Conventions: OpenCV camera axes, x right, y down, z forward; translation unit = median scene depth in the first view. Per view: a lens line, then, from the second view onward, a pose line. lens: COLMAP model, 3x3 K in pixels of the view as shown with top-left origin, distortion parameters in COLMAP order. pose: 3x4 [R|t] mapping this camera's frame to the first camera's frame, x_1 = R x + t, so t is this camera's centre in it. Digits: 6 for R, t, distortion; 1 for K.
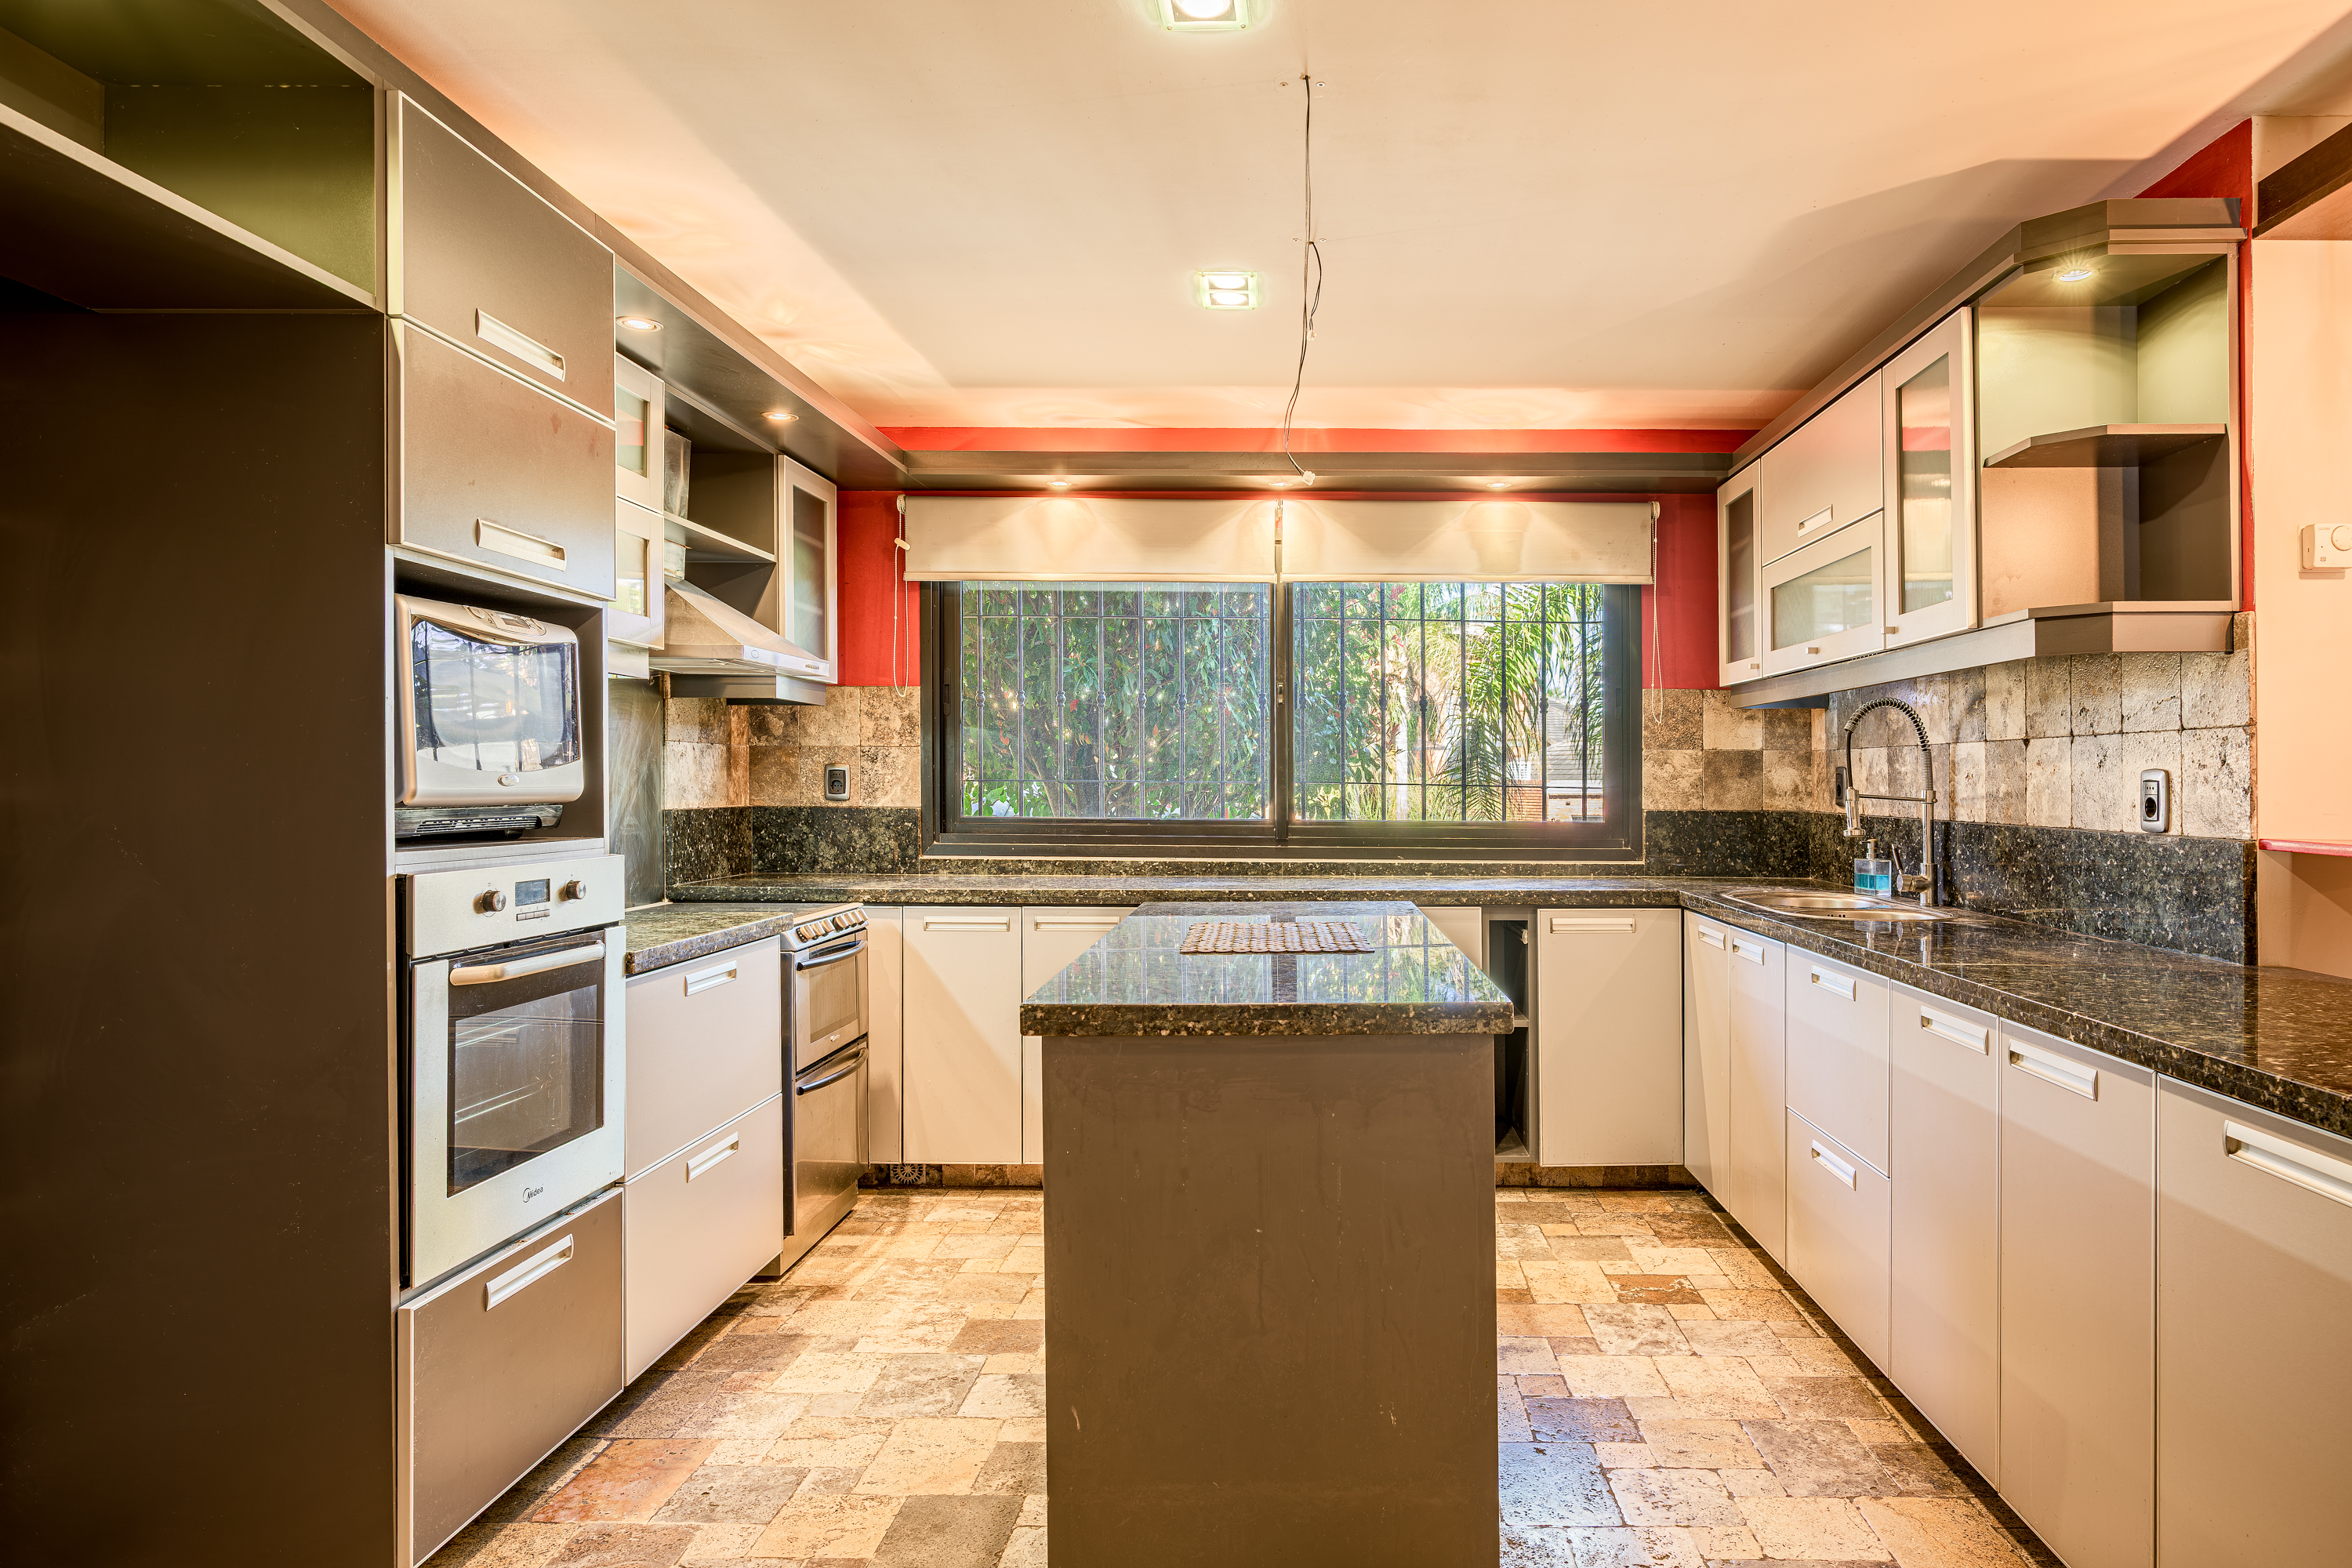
lens RADIAL K [[1434.1, 0, 1191.5], [0, 1434.1, 773.6], [0, 0, 1]] dist [0.002771, 0.000122]
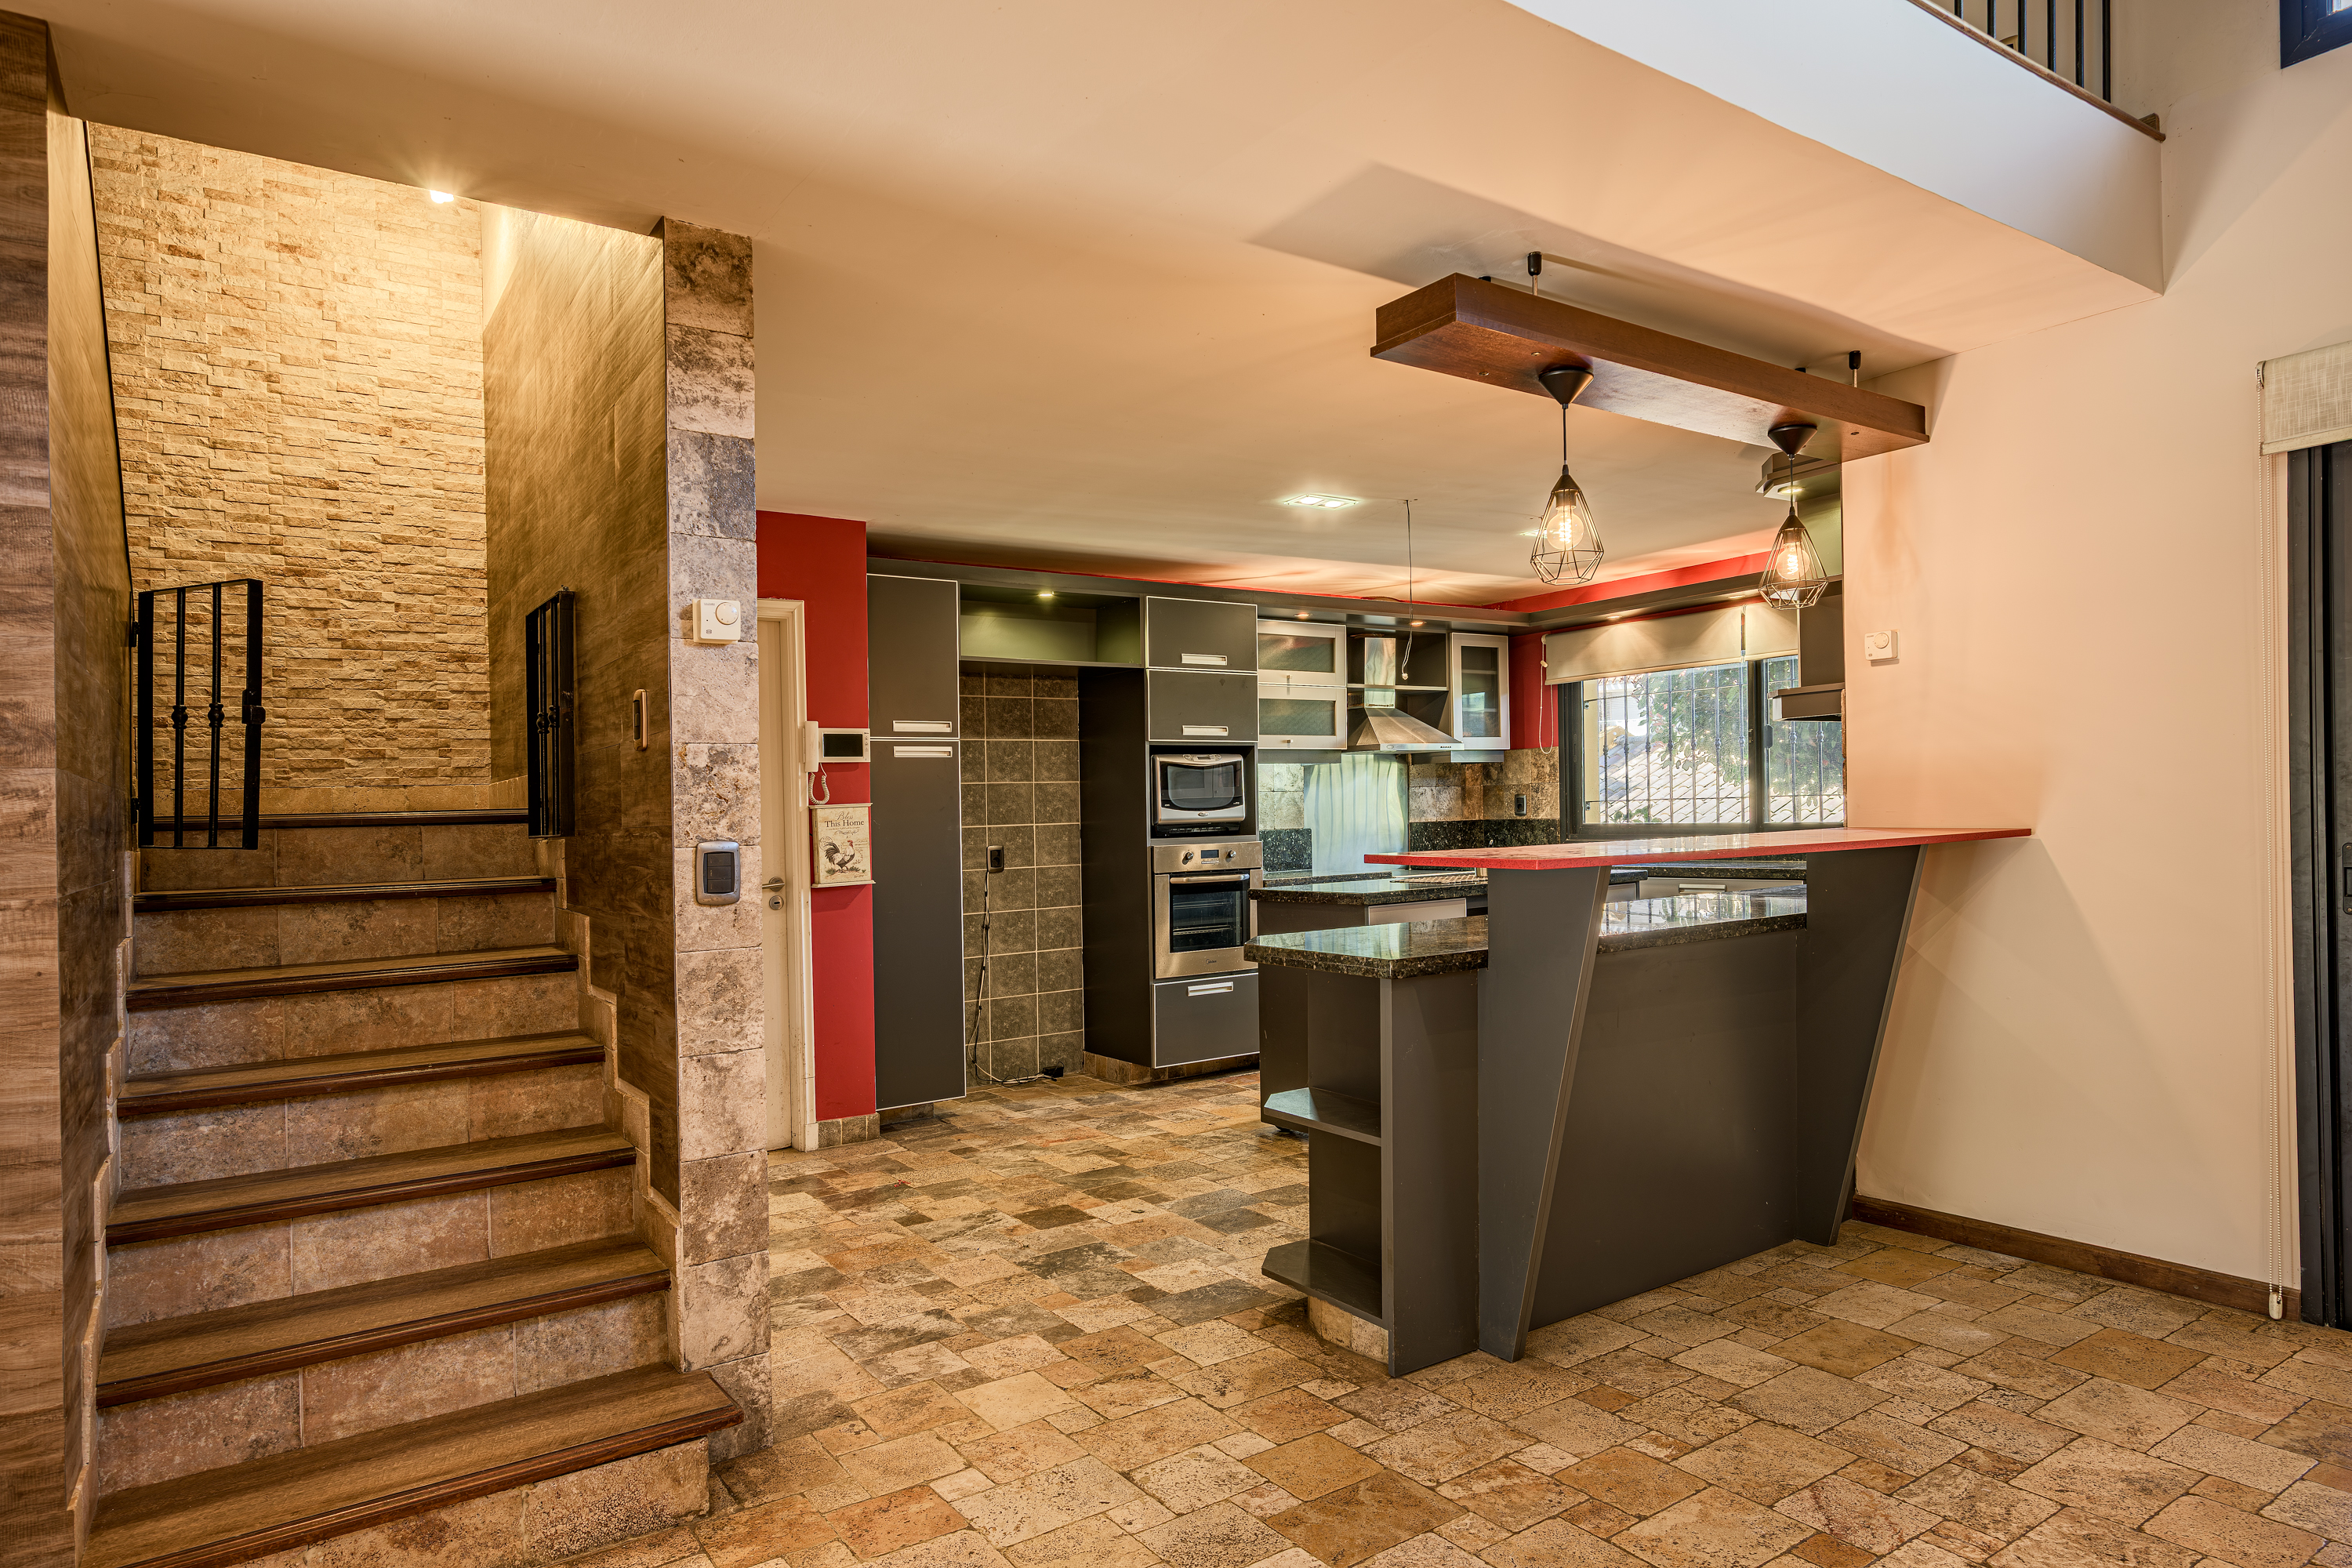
lens RADIAL K [[1434.1, 0, 1167.5], [0, 1434.1, 794.4], [0, 0, 1]] dist [0.002771, 0.000122]
pose [[0.572741, -0.032515, -0.819091, 1.456632], [0.038213, 0.999186, -0.012944, -0.000954], [0.818845, -0.023886, 0.573518, -0.543016]]
